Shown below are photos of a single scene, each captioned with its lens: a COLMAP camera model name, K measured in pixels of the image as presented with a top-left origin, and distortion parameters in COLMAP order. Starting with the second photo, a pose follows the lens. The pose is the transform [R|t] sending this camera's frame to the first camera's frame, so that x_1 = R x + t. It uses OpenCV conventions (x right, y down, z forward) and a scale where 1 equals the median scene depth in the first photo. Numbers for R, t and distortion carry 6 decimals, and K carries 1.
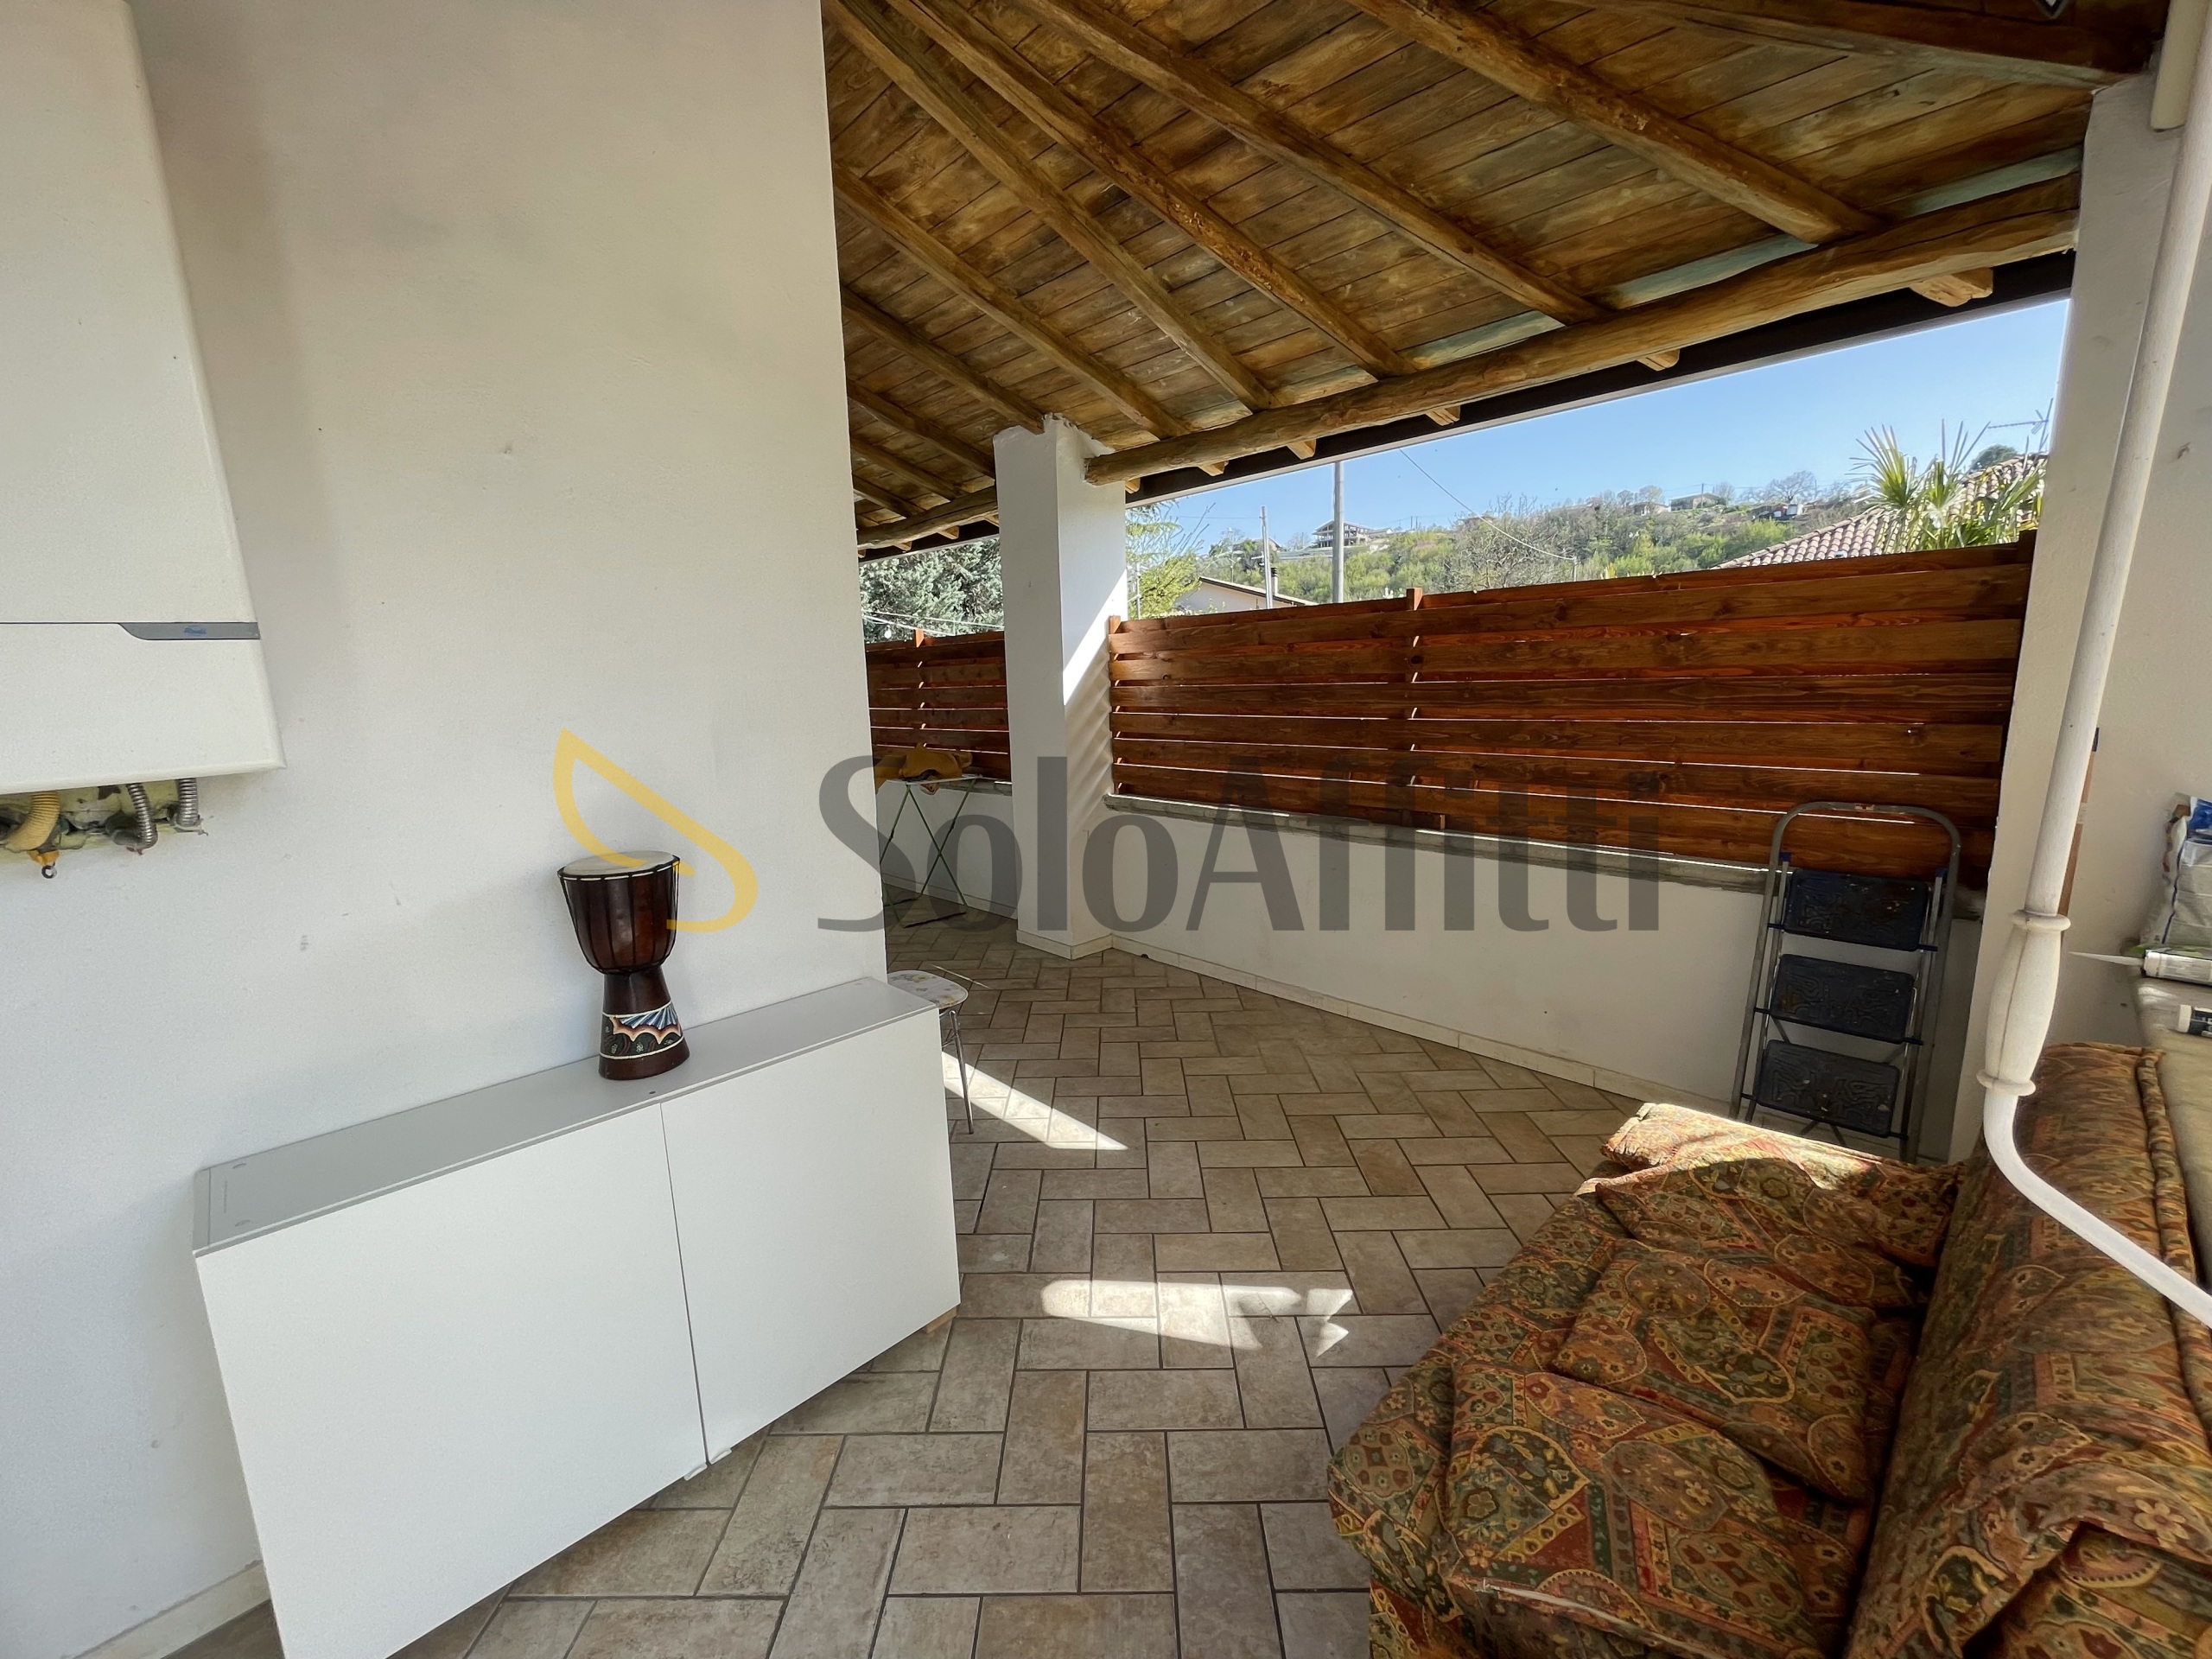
lens RADIAL K [[900.1, 0, 1105.6], [0, 900.1, 824.4], [0, 0, 1]] dist [-0.002364, 0.000141]
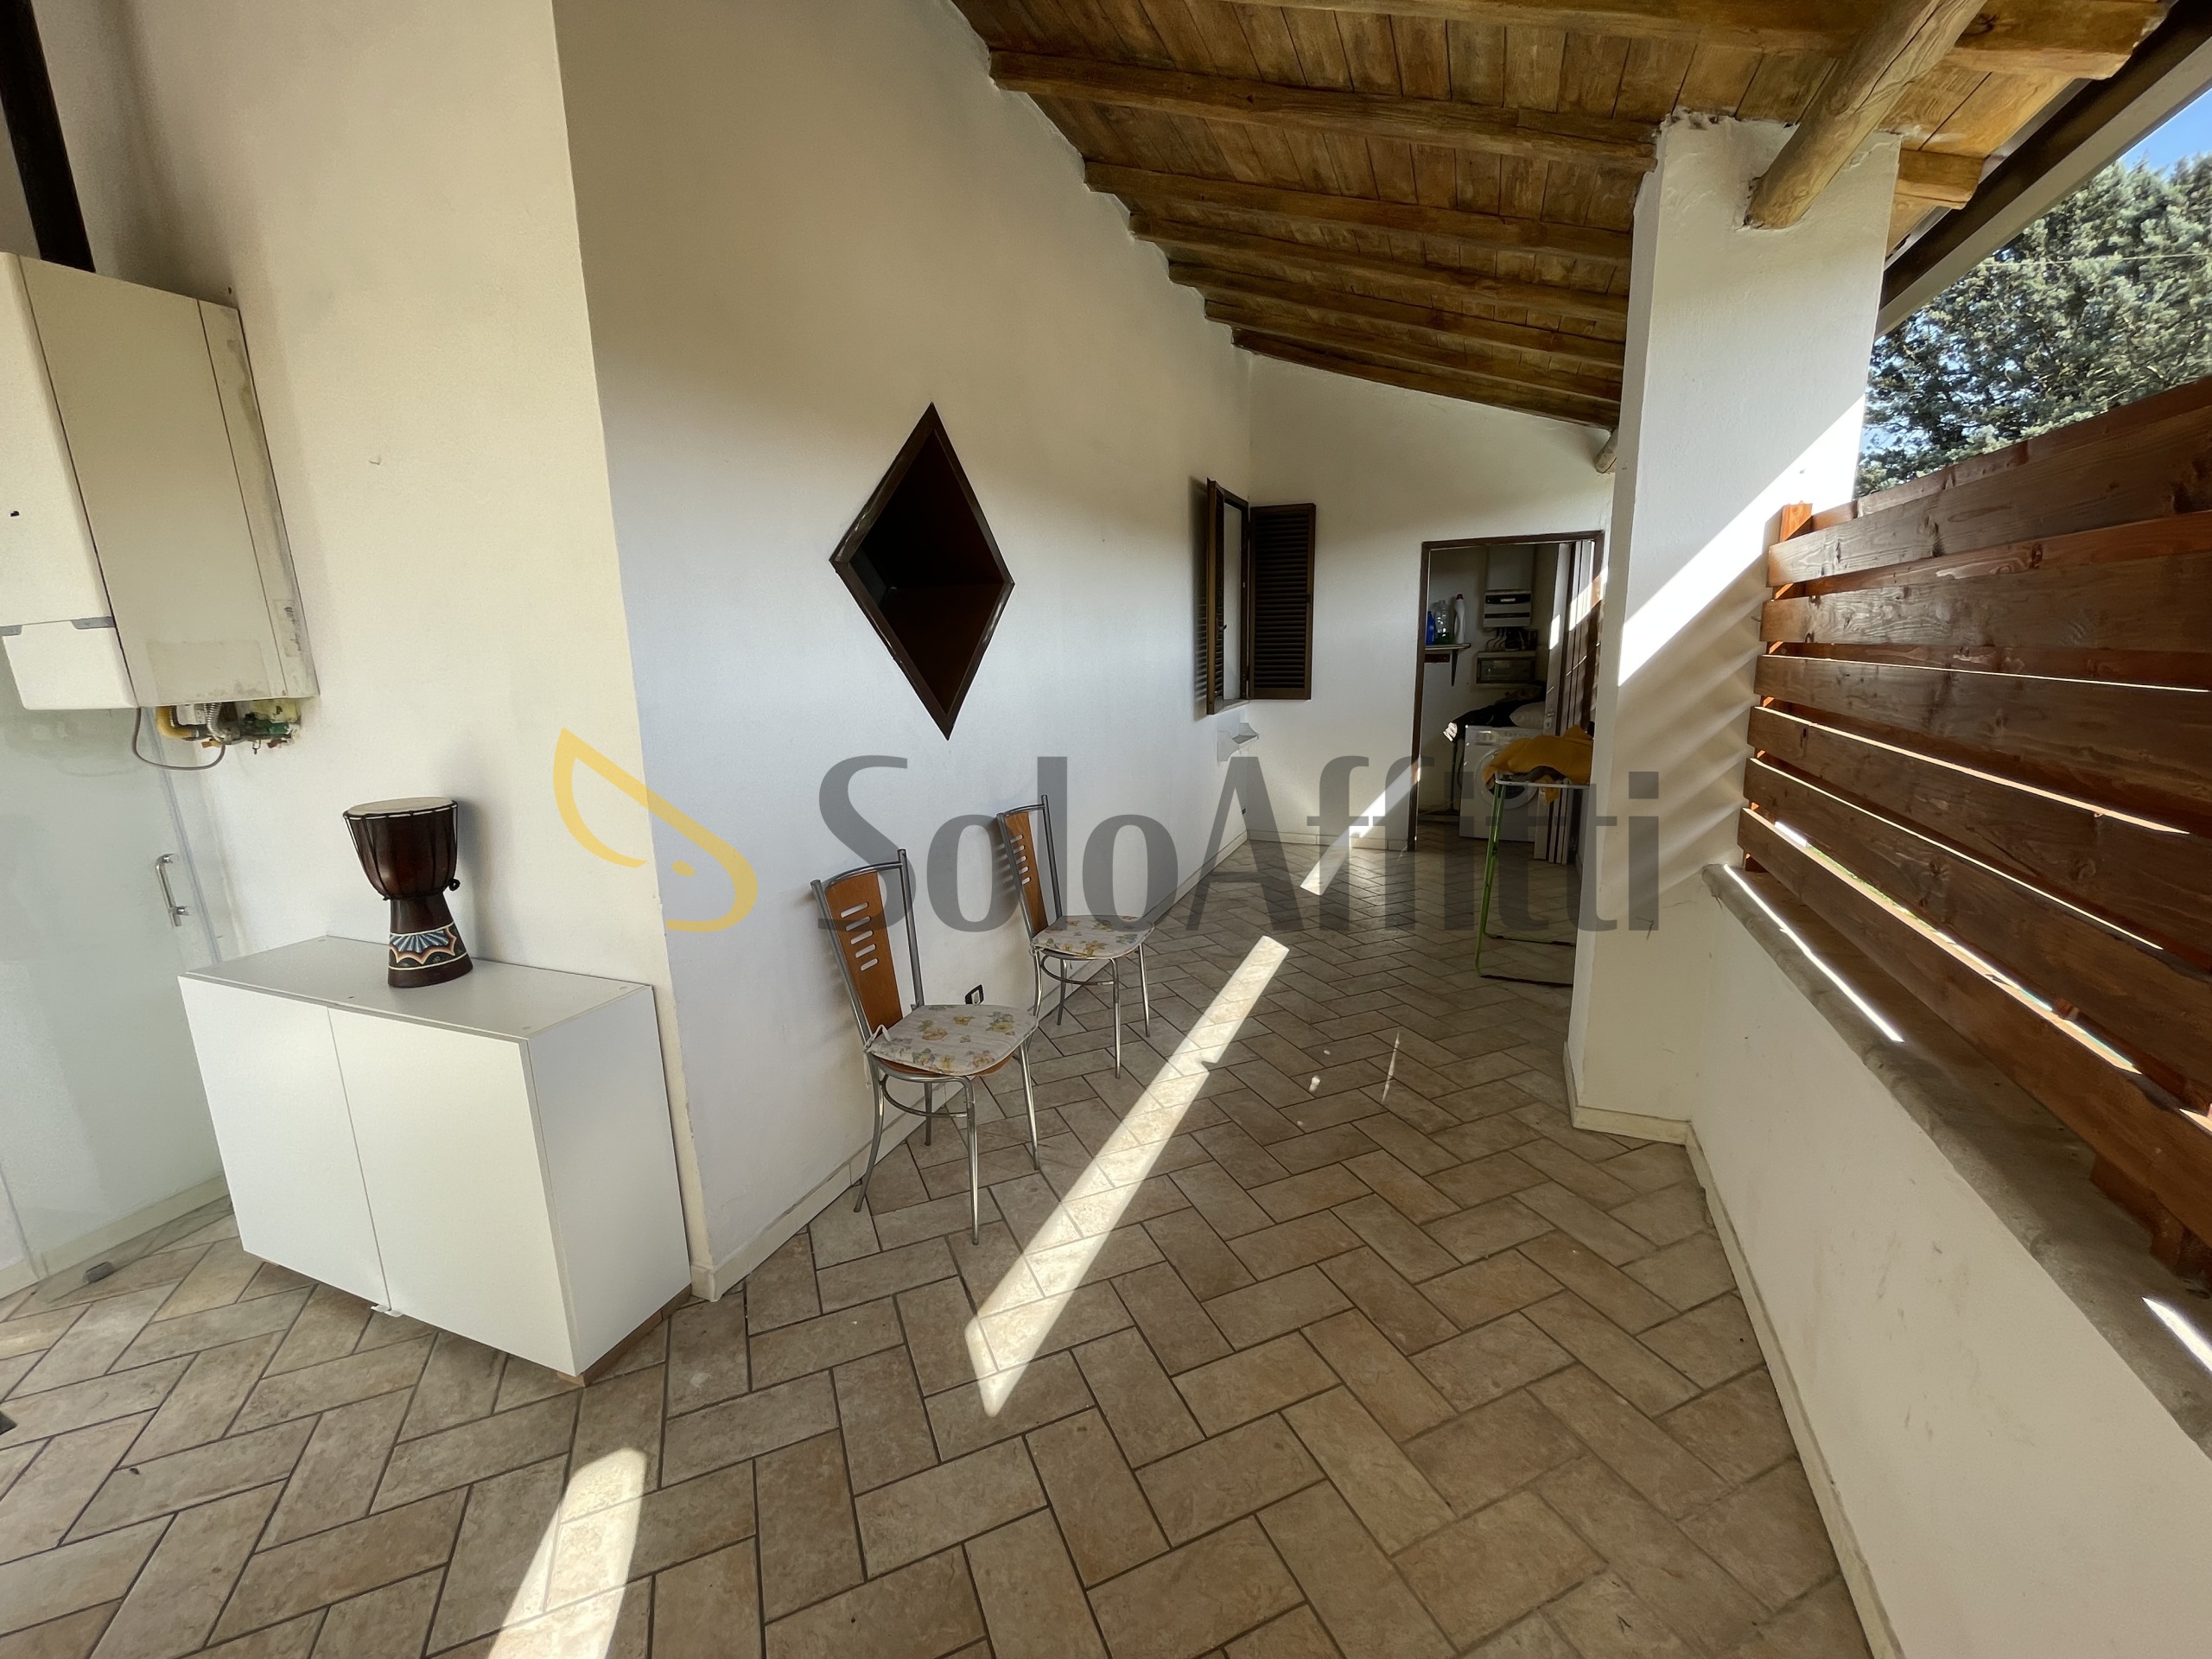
lens RADIAL K [[897.3, 0, 1099.7], [0, 897.3, 825.1], [0, 0, 1]] dist [-0.002816, -0.000082]
pose [[0.405196, 0.204781, -0.891000, 0.410861], [-0.141086, 0.976922, 0.160367, -0.116403], [0.903278, 0.060728, 0.424737, 0.614678]]
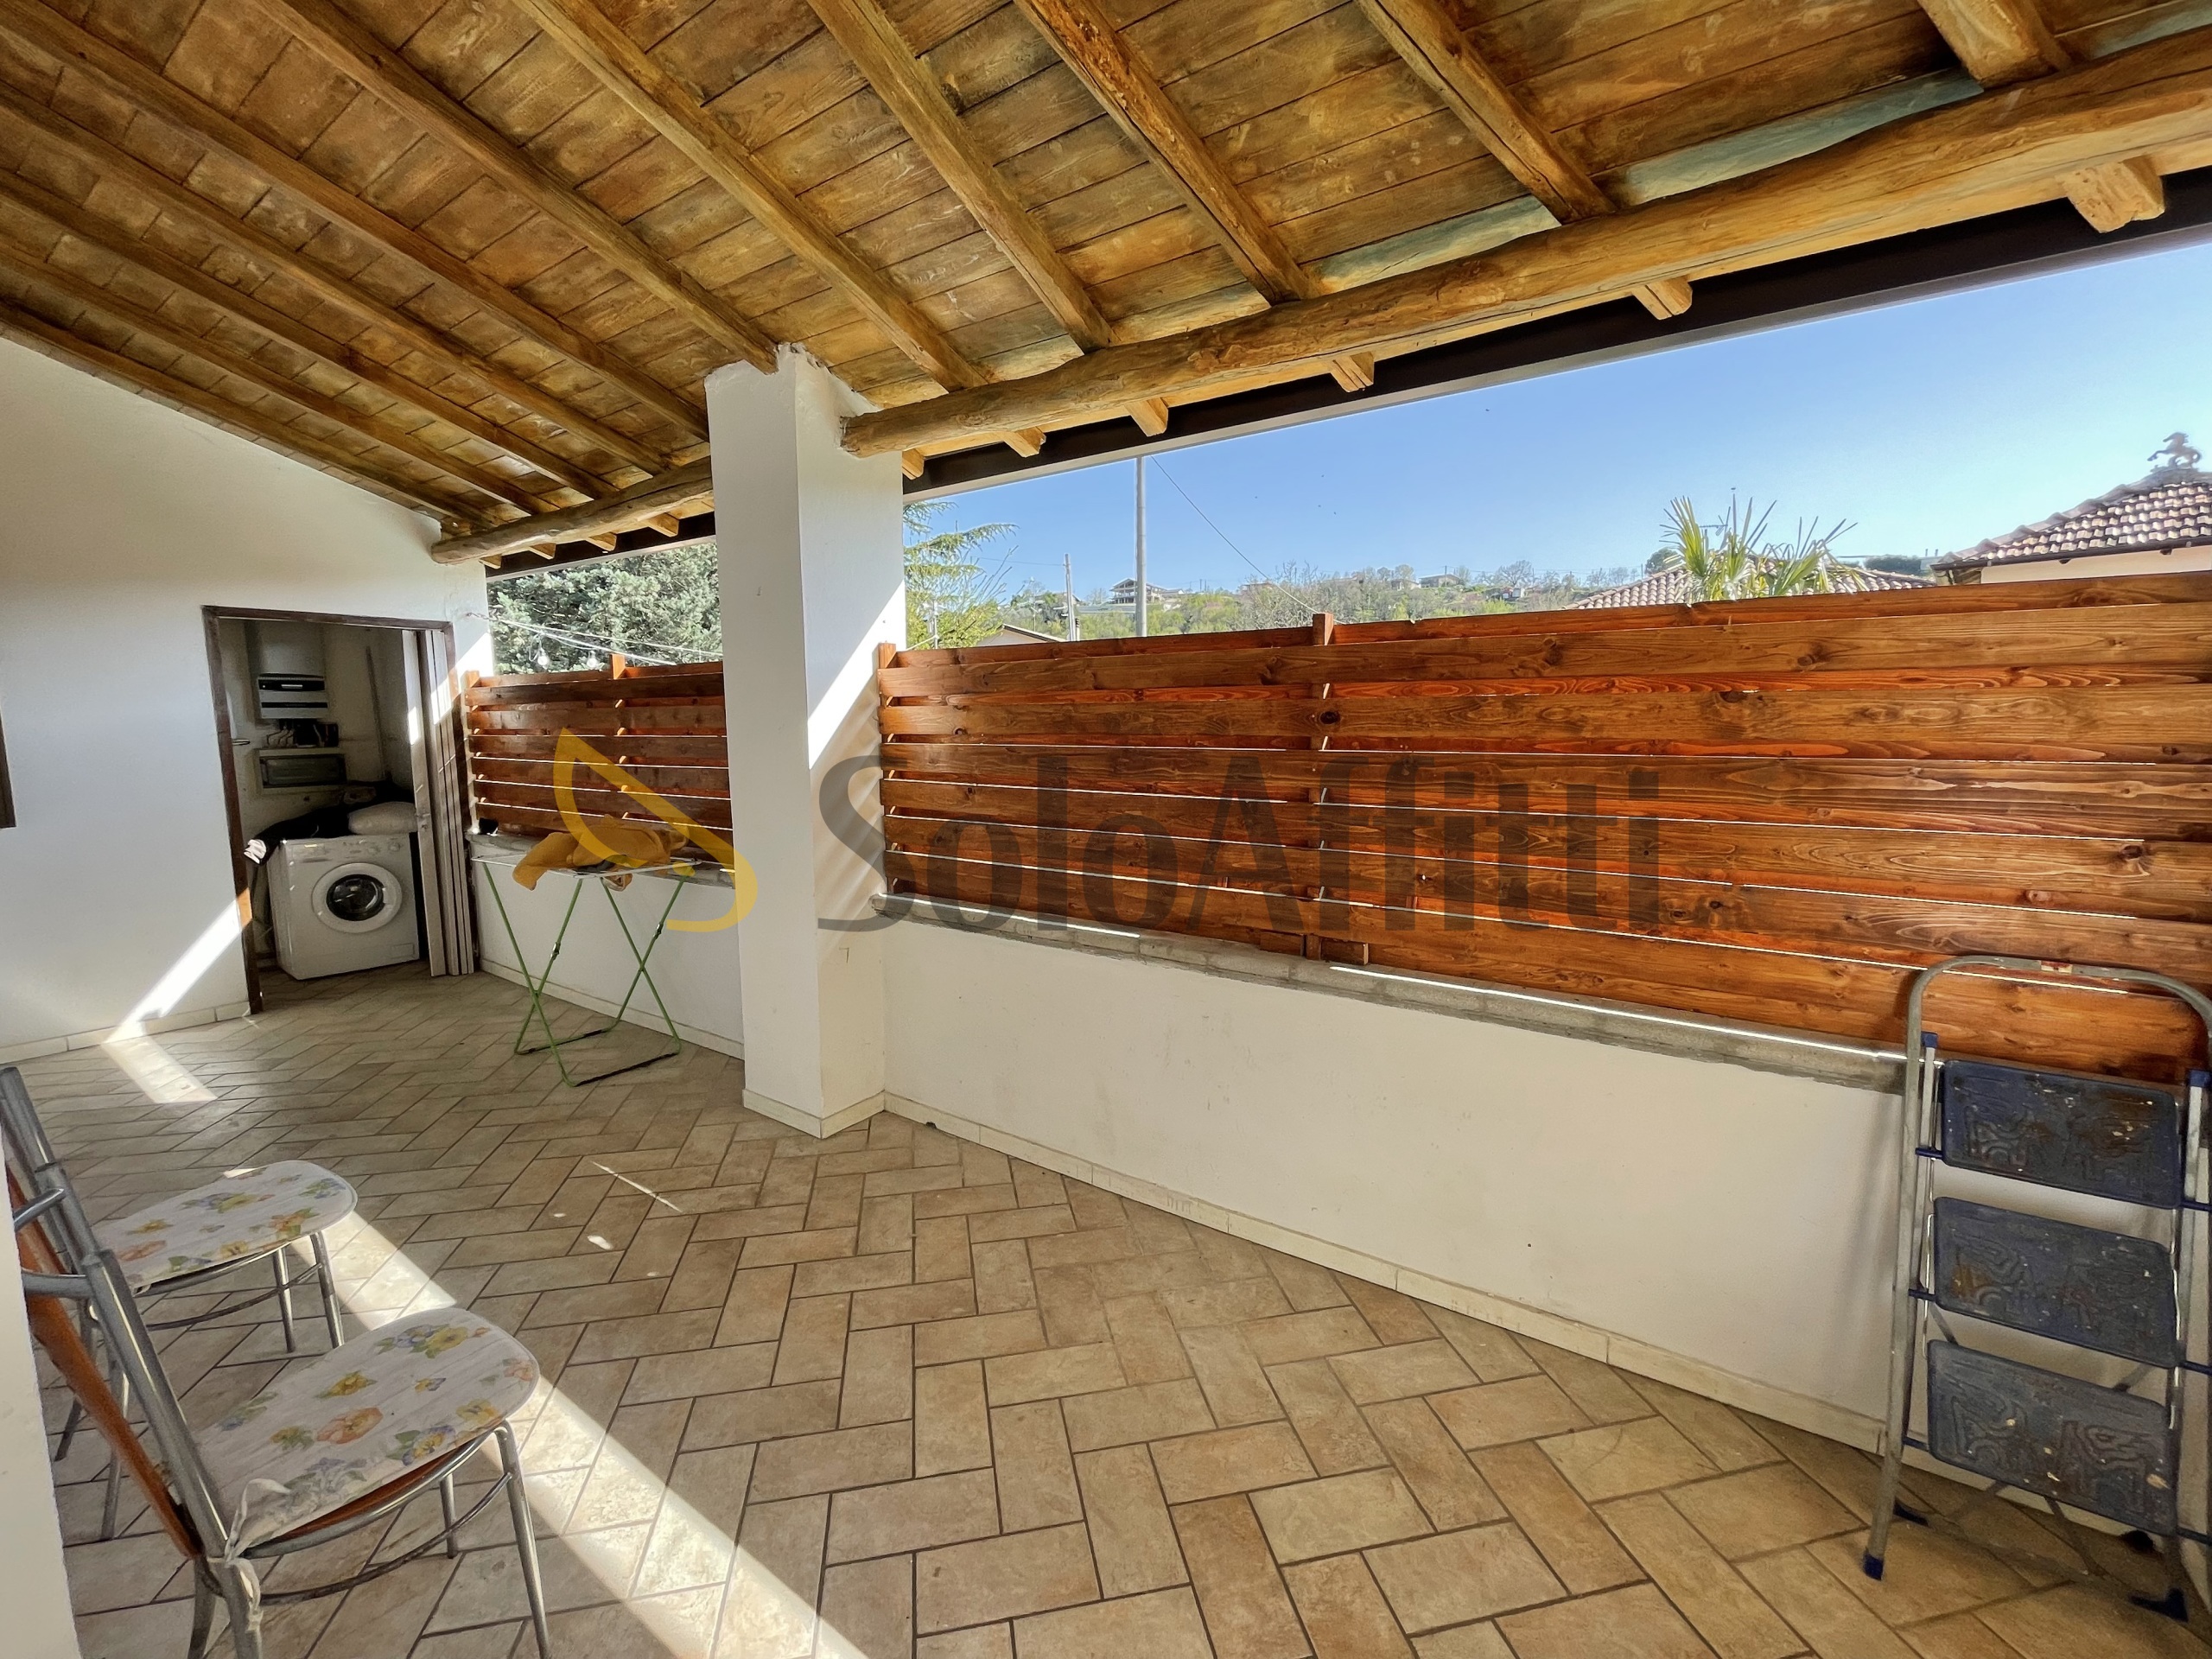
lens RADIAL K [[900.1, 0, 1105.6], [0, 900.1, 824.4], [0, 0, 1]] dist [-0.002364, 0.000141]
pose [[0.976294, 0.000380, 0.216448, 0.032267], [0.010851, 0.998655, -0.050698, -0.066875], [-0.216176, 0.051845, 0.974977, 0.361842]]
